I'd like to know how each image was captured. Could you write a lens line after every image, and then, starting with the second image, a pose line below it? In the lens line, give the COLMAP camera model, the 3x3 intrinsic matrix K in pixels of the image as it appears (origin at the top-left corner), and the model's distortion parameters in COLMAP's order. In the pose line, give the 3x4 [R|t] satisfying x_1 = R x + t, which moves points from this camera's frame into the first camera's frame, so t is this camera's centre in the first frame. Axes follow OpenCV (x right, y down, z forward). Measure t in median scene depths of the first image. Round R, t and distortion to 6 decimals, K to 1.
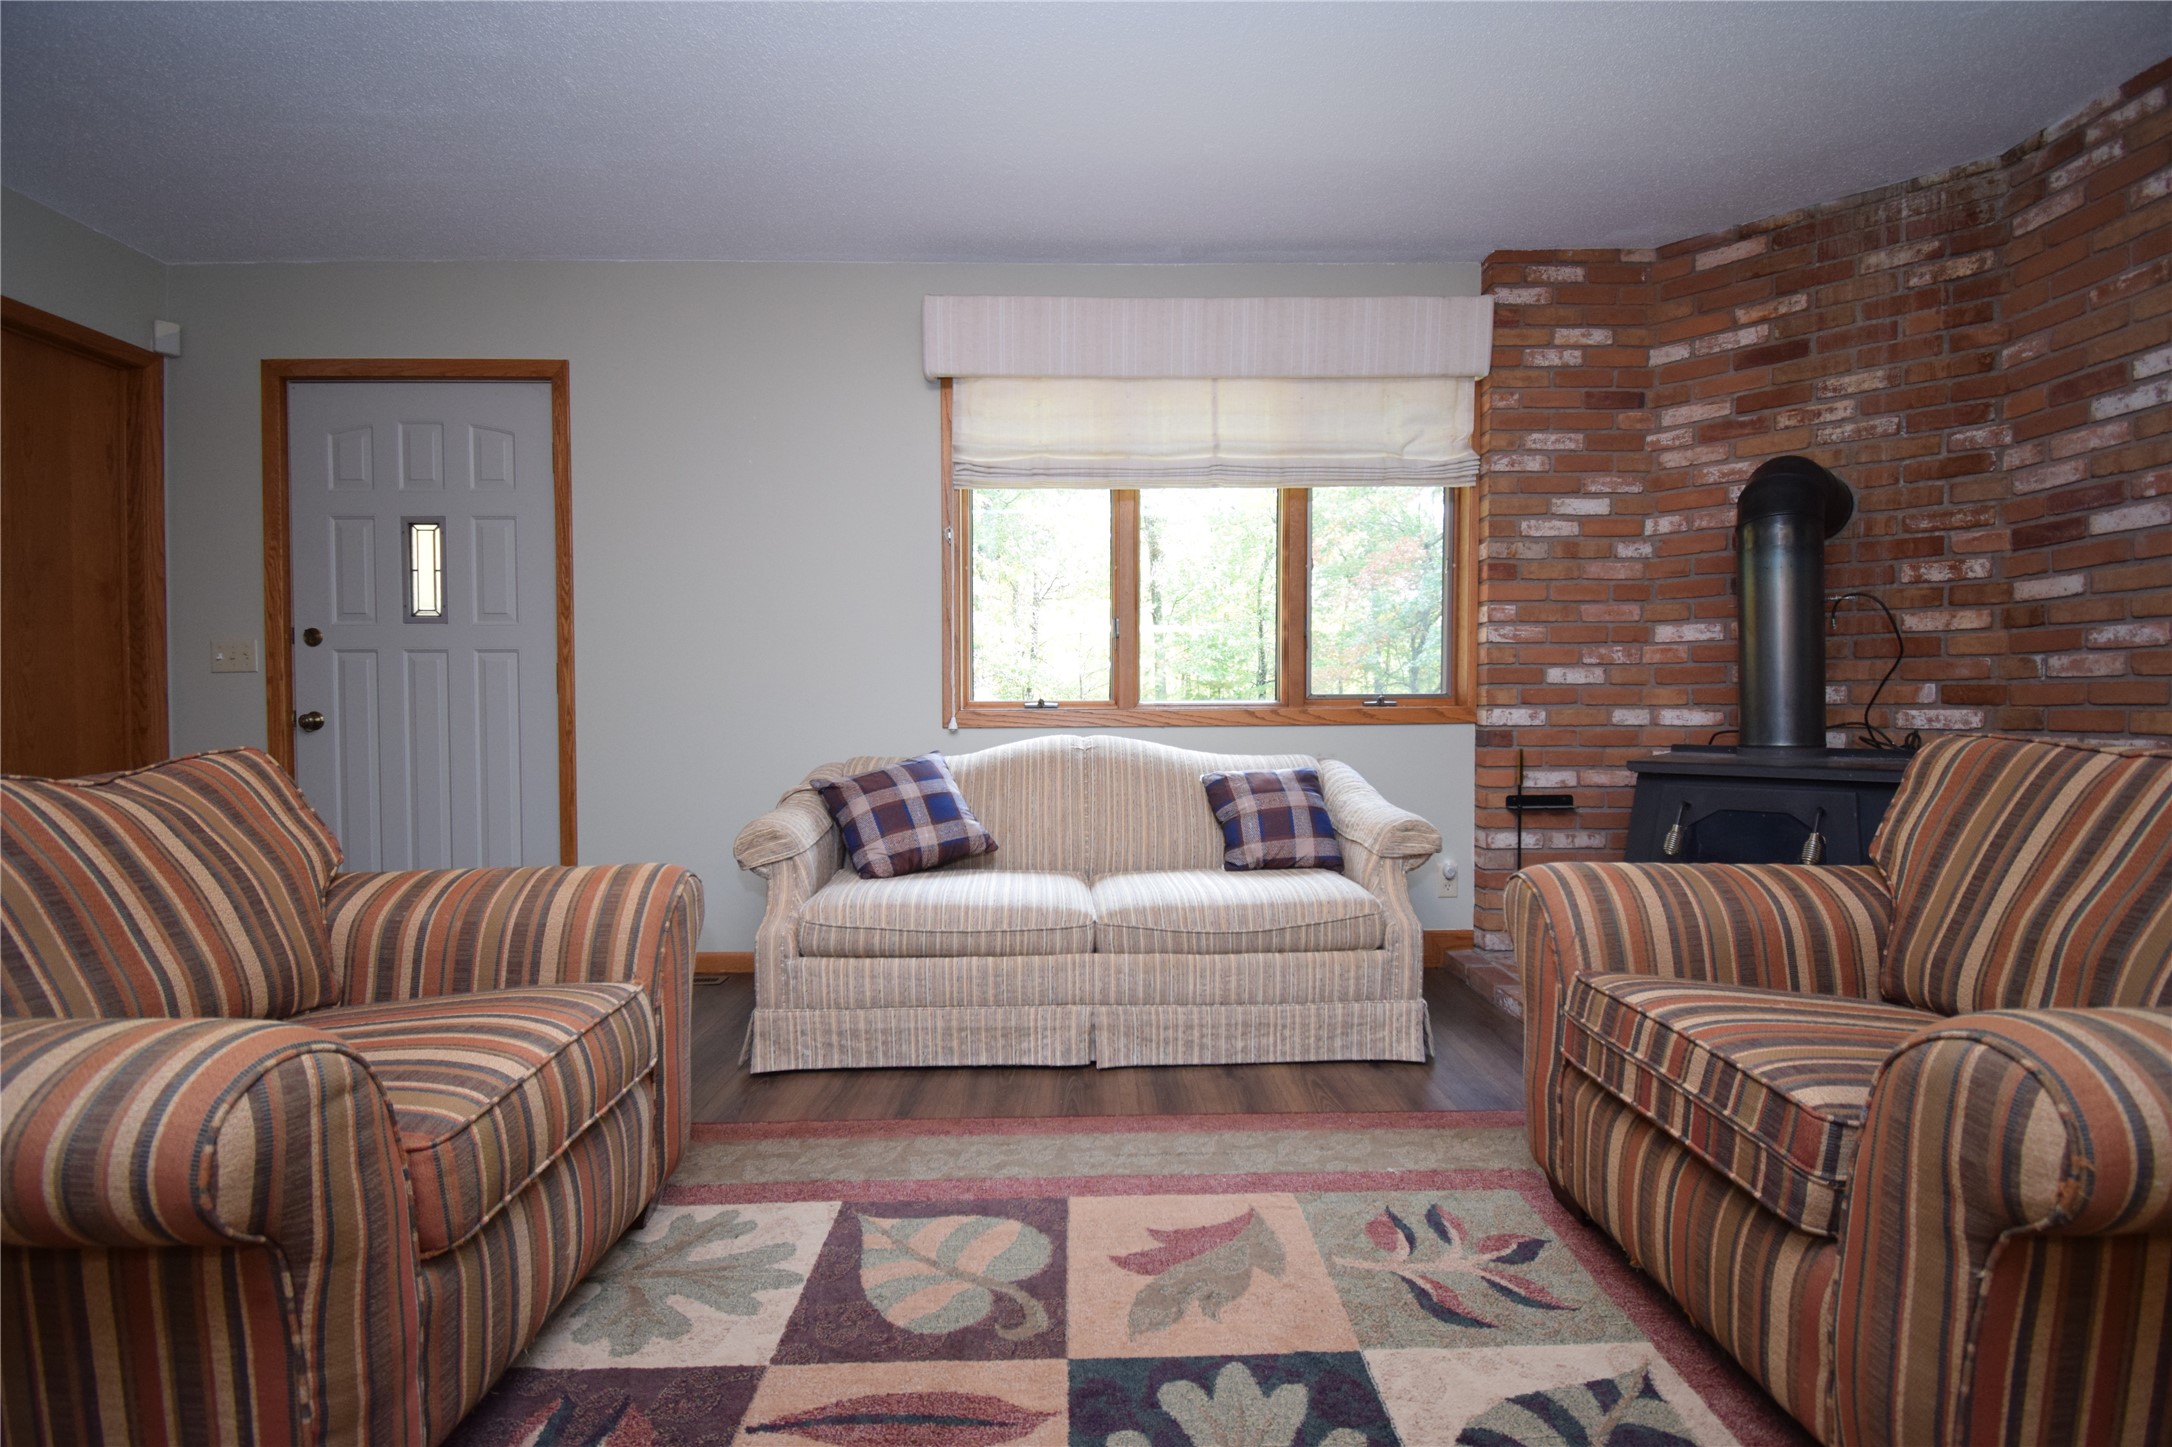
lens RADIAL K [[963.3, 0, 1088.9], [0, 963.3, 732.7], [0, 0, 1]] dist [0.011497, -0.019329]
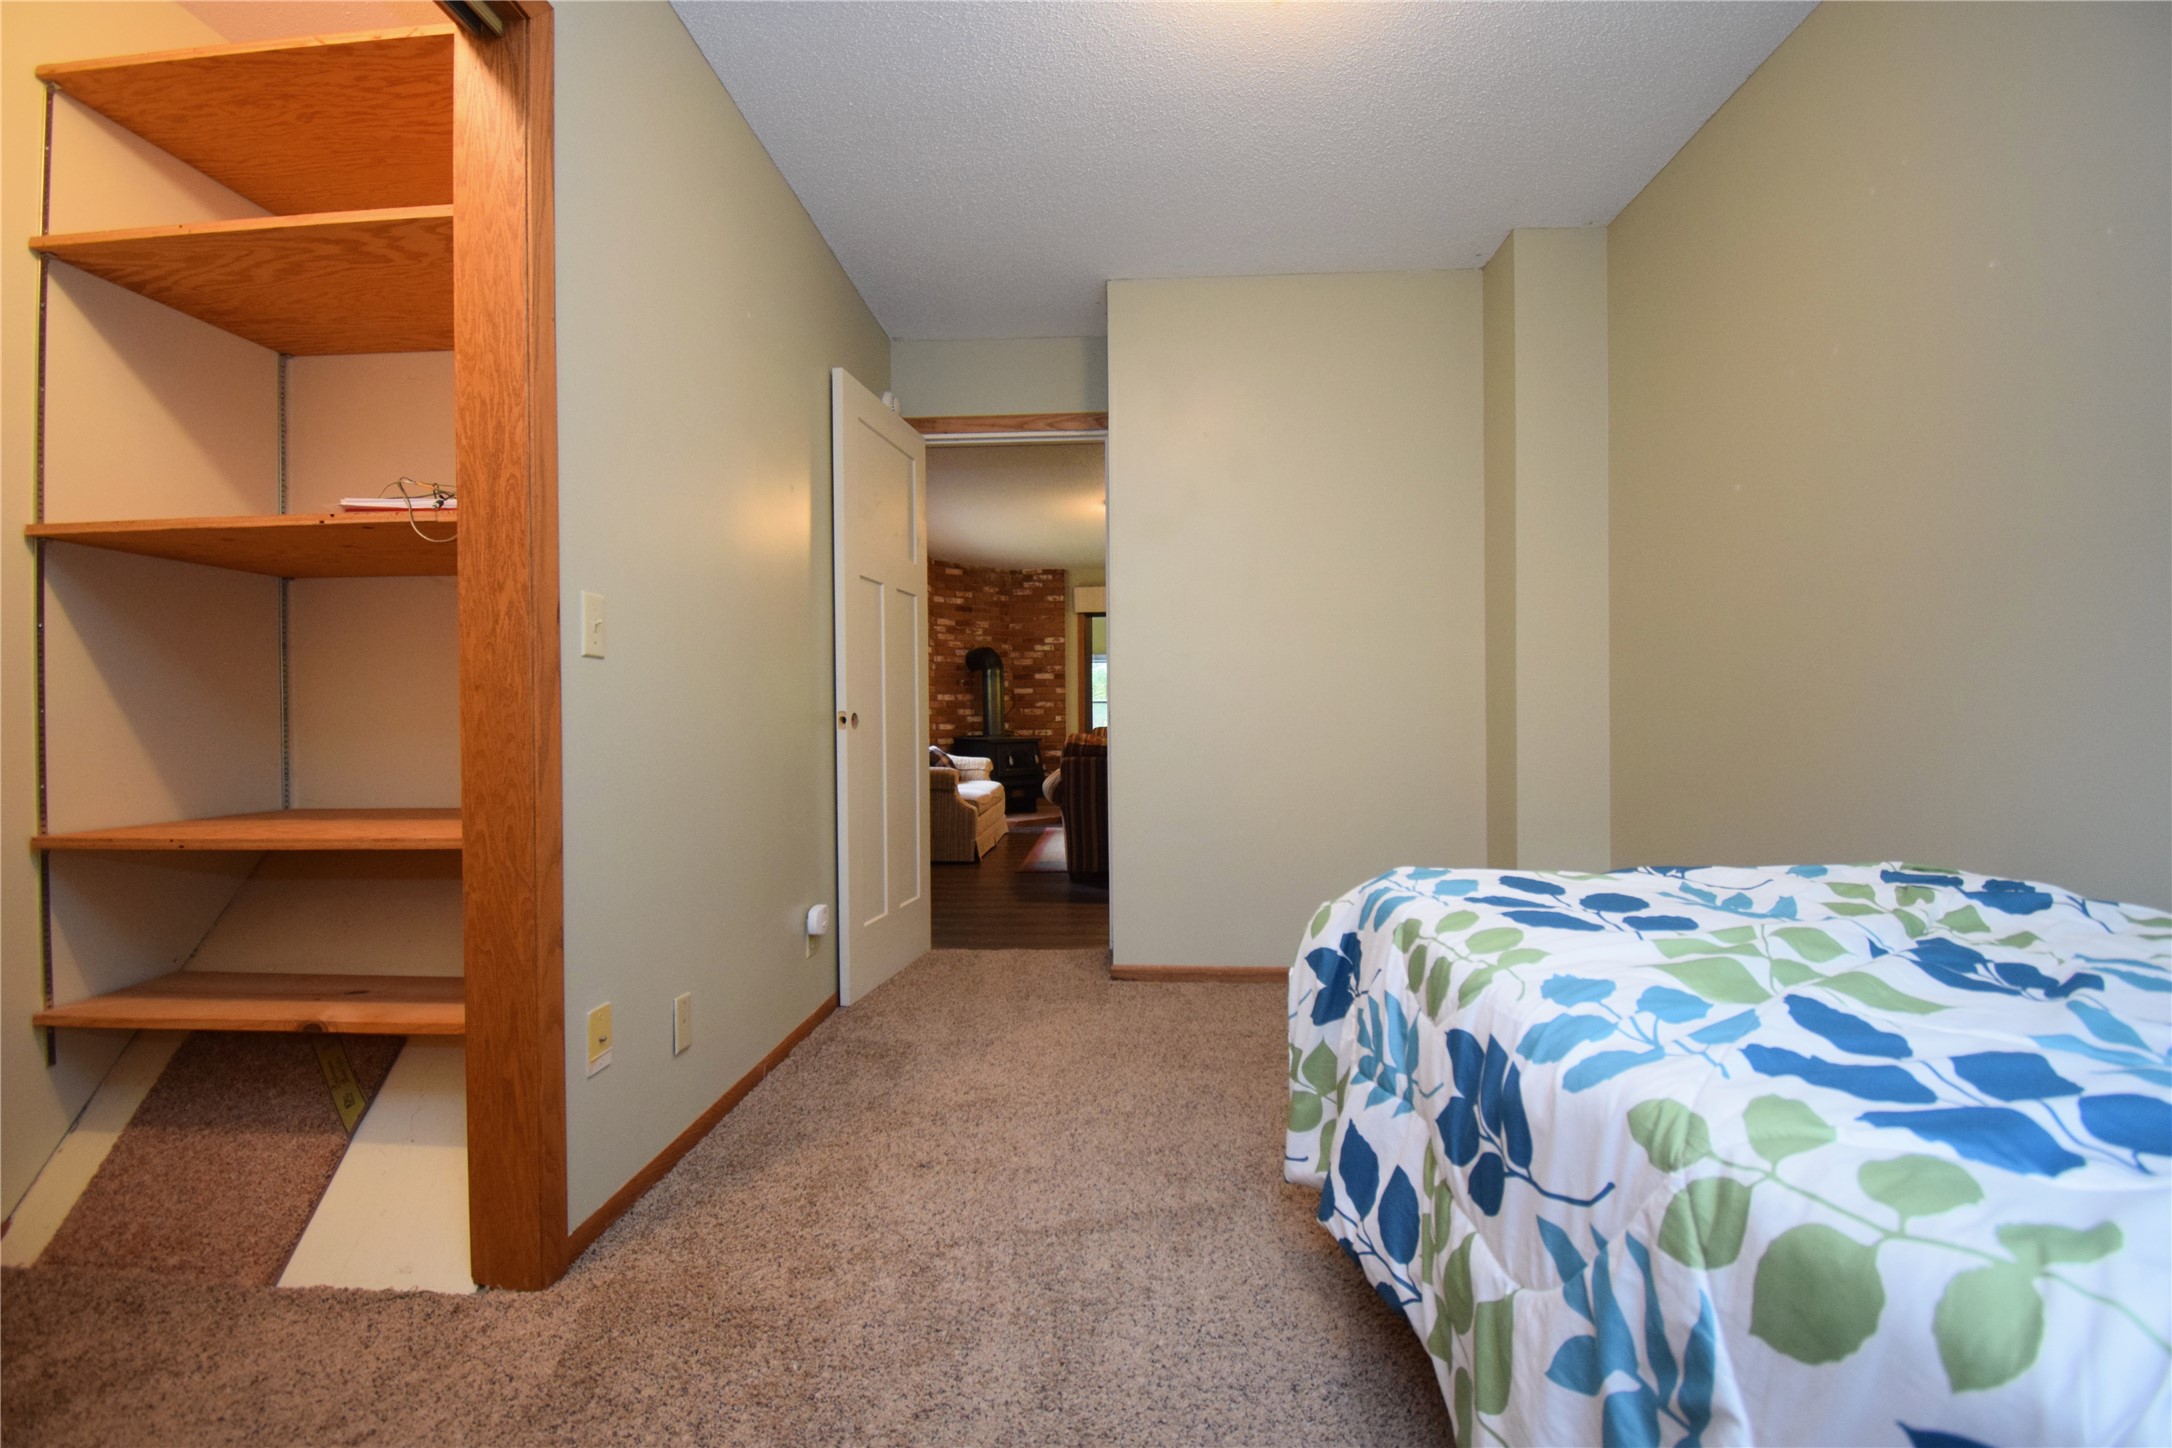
lens RADIAL K [[963.3, 0, 1094.9], [0, 963.3, 732.3], [0, 0, 1]] dist [0.011497, -0.019329]
pose [[0.060595, -0.008478, 0.998126, -2.592729], [0.040246, 0.999172, 0.006043, 0.000197], [-0.997351, 0.039805, 0.060886, 0.453123]]
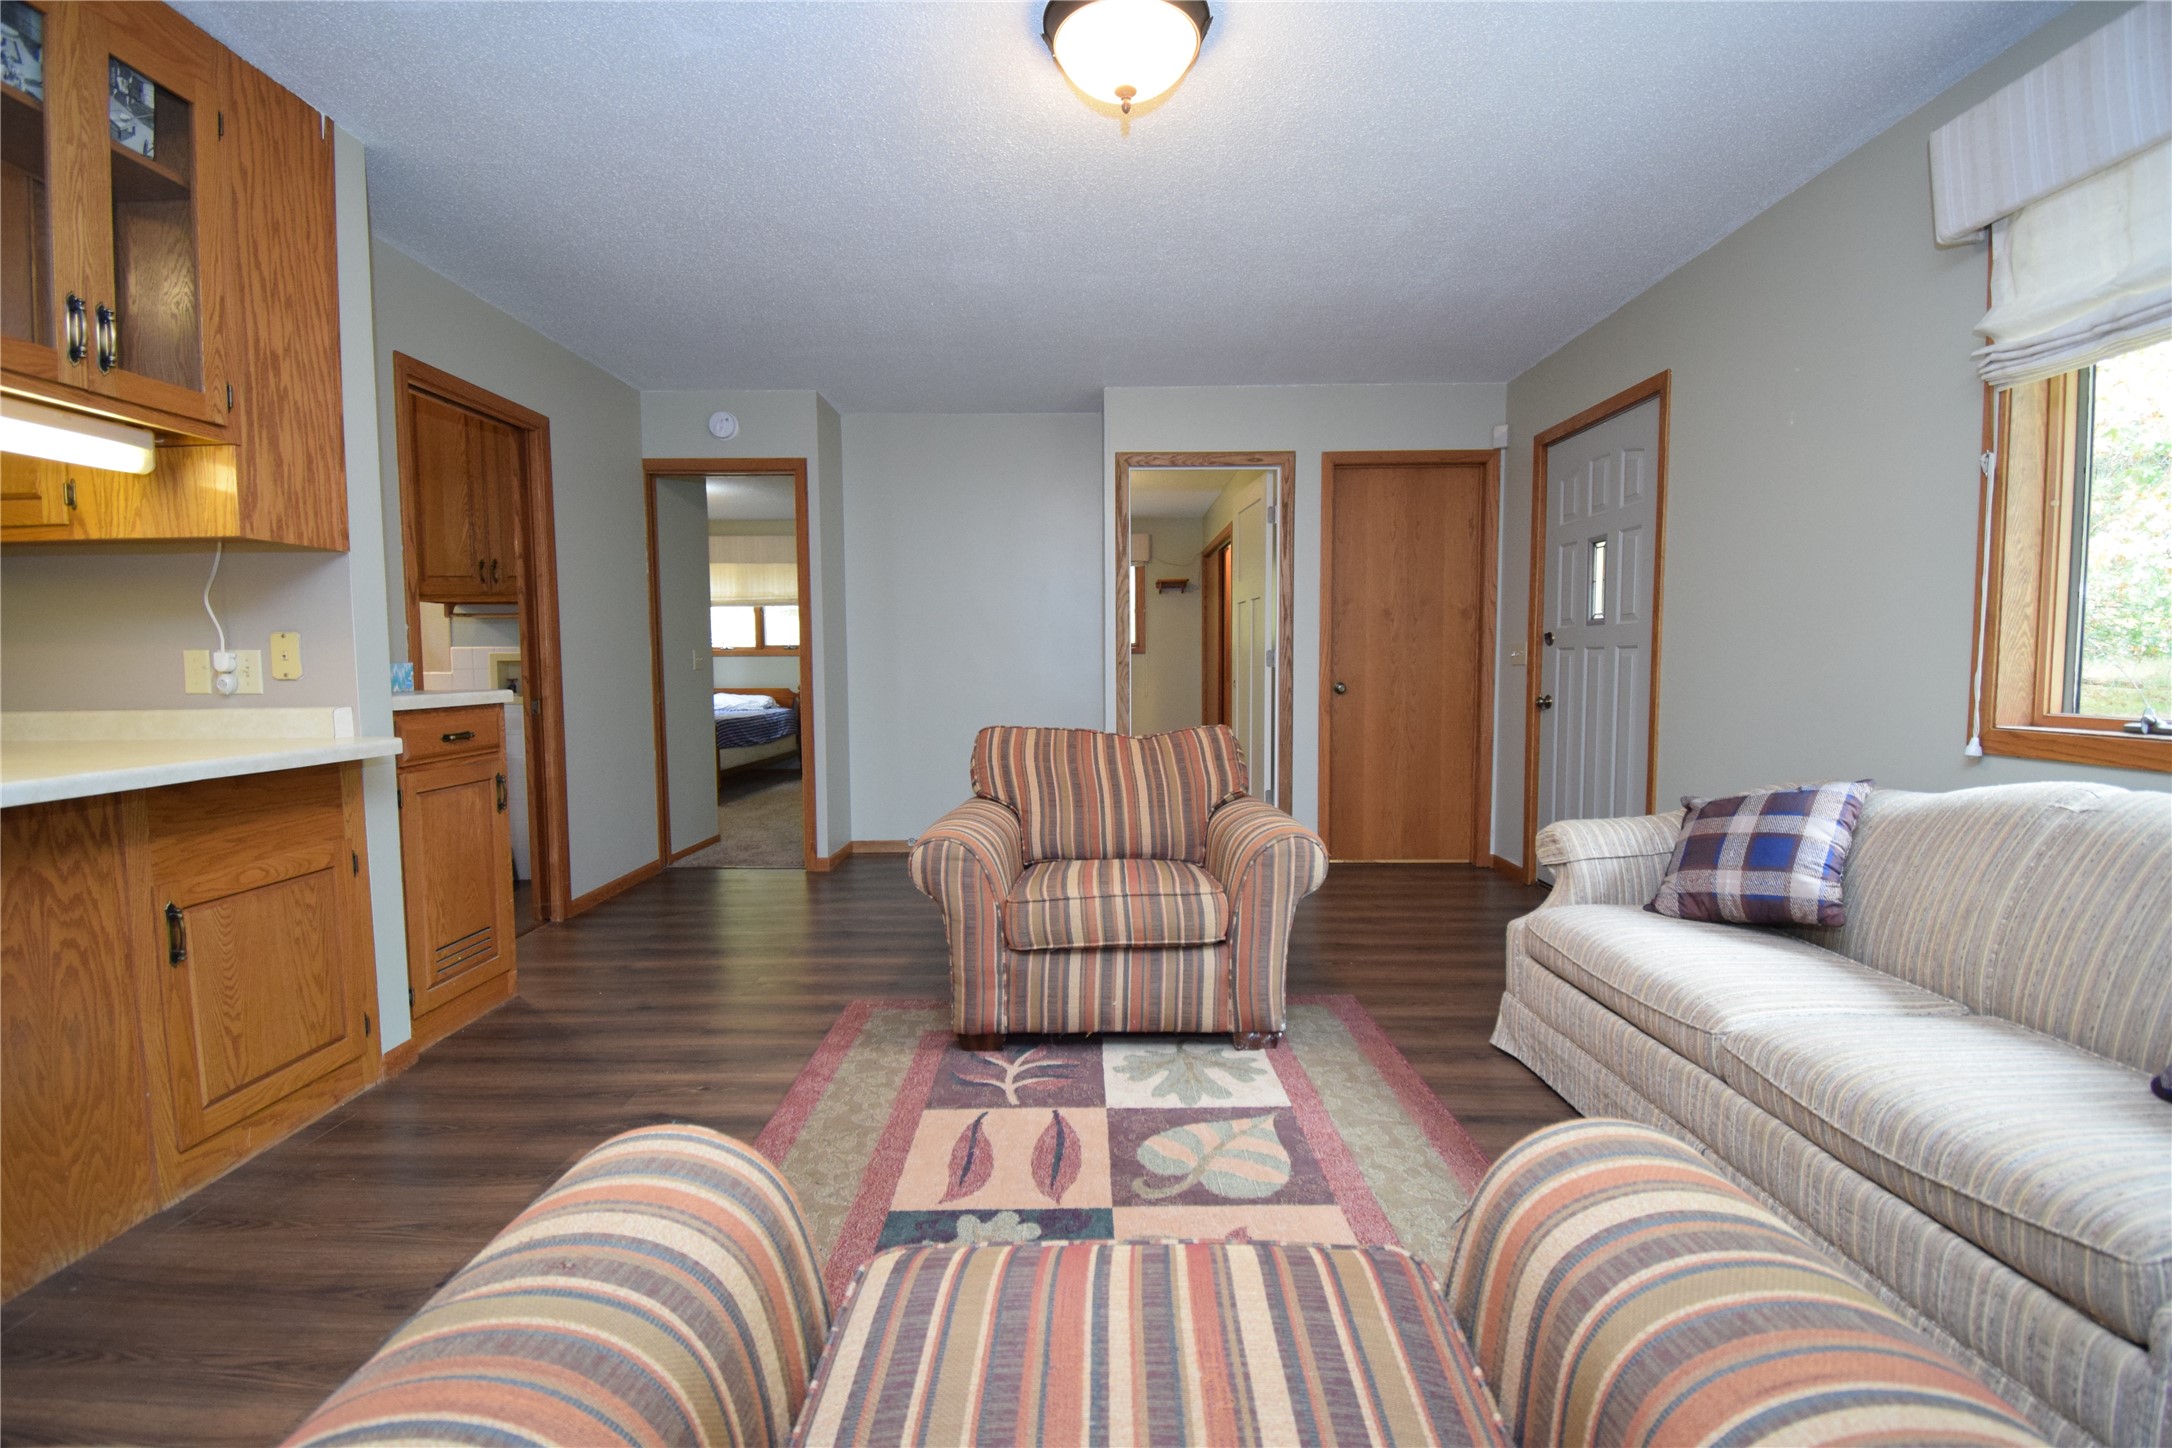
lens RADIAL K [[963.3, 0, 1098.8], [0, 963.3, 727.7], [0, 0, 1]] dist [0.011497, -0.019329]
pose [[-0.010199, 0.069829, -0.997507, 0.654843], [-0.024131, 0.997251, 0.070058, -0.067889], [0.999657, 0.024786, -0.008486, 0.484438]]
